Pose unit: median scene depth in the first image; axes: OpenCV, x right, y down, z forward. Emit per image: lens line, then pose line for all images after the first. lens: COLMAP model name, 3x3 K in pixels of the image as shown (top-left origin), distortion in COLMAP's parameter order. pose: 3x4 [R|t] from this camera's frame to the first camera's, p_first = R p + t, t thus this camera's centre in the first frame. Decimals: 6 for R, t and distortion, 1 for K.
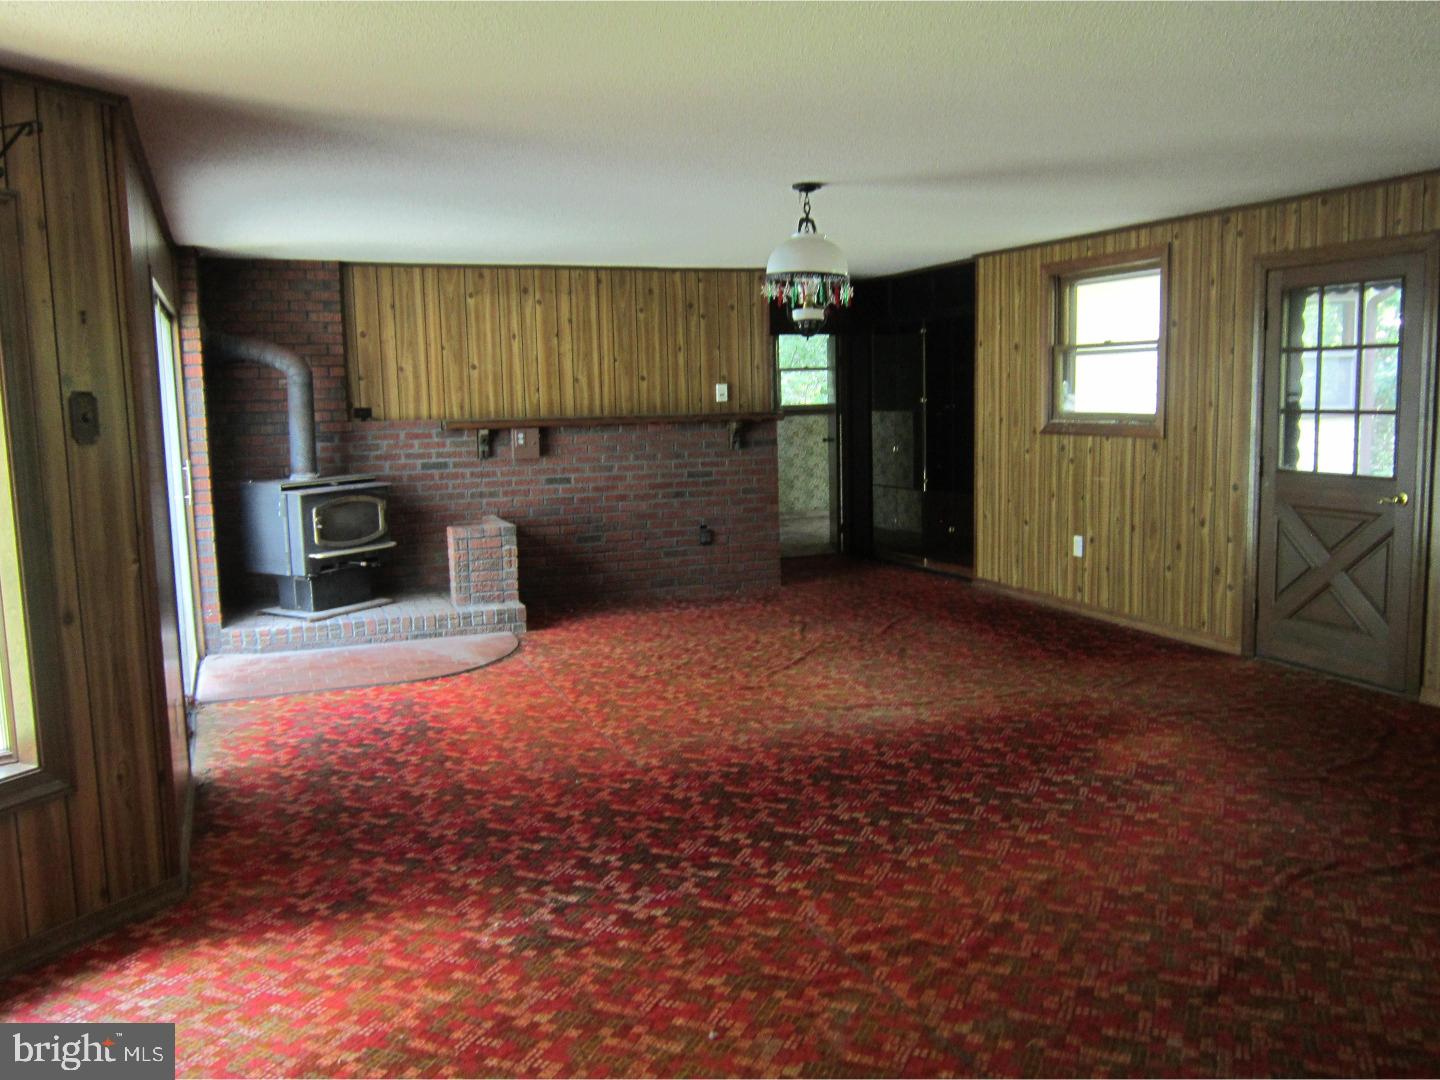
lens RADIAL K [[1202.9, 0, 720.0], [0, 1202.9, 540.0], [0, 0, 1]] dist [-0.012476, -0.013336]
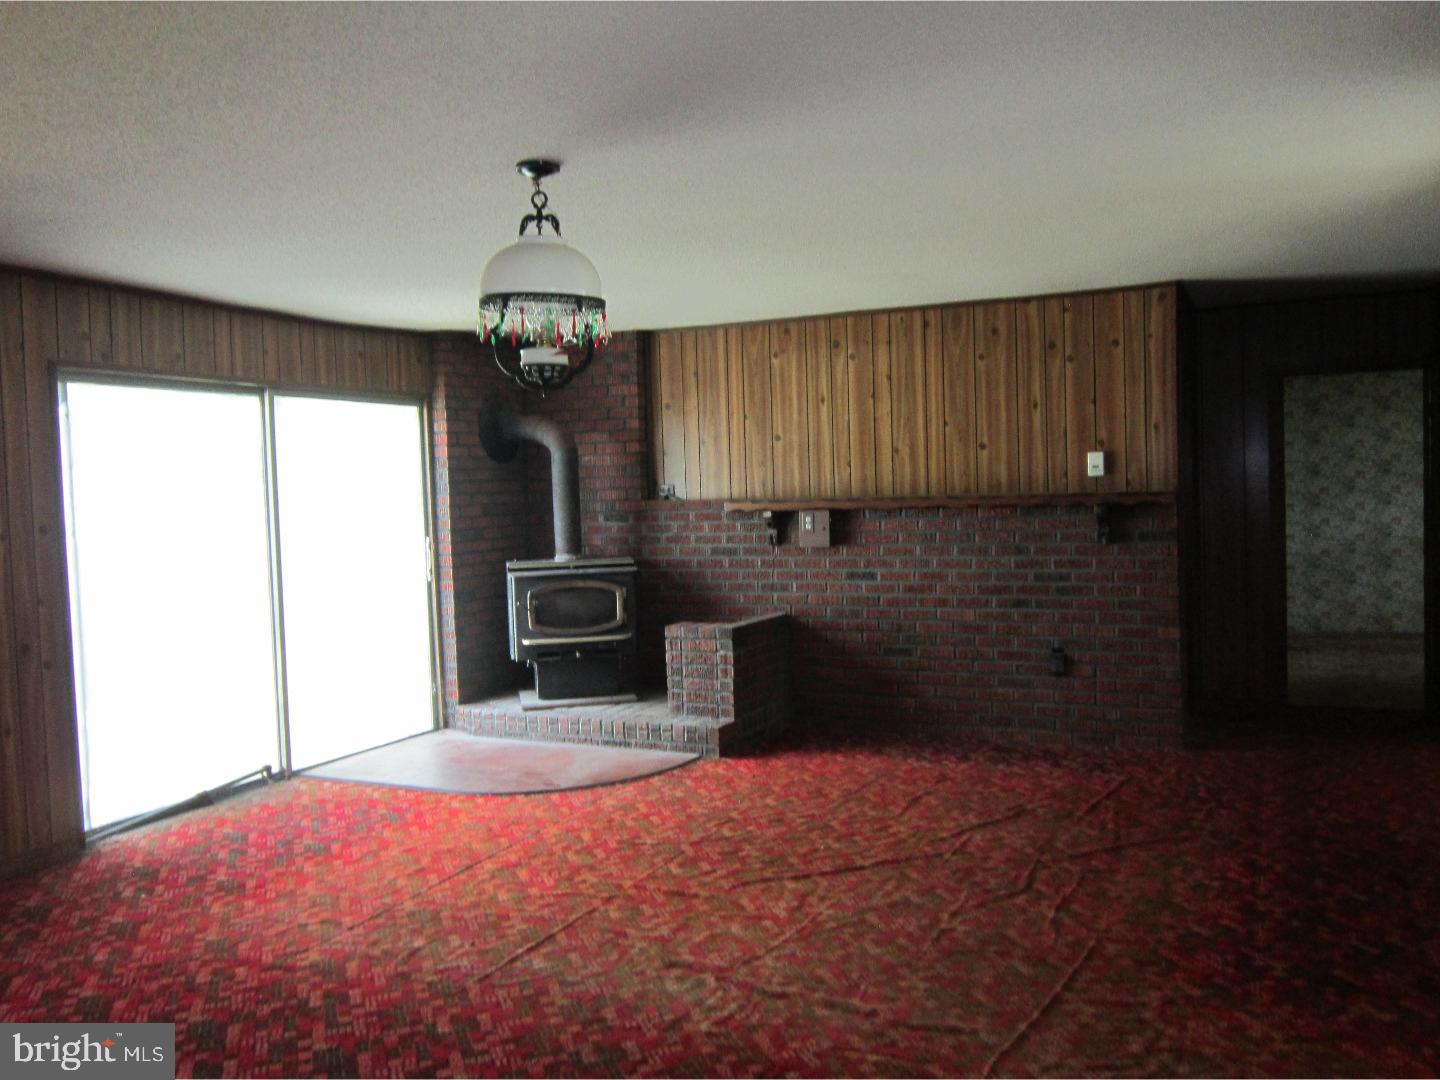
lens RADIAL K [[1202.9, 0, 720.0], [0, 1202.9, 540.0], [0, 0, 1]] dist [-0.012476, -0.013336]
pose [[0.686425, 0.034450, -0.726385, 0.393113], [-0.074956, 0.996909, -0.023552, -0.048188], [0.723328, 0.070614, 0.686885, 0.386505]]
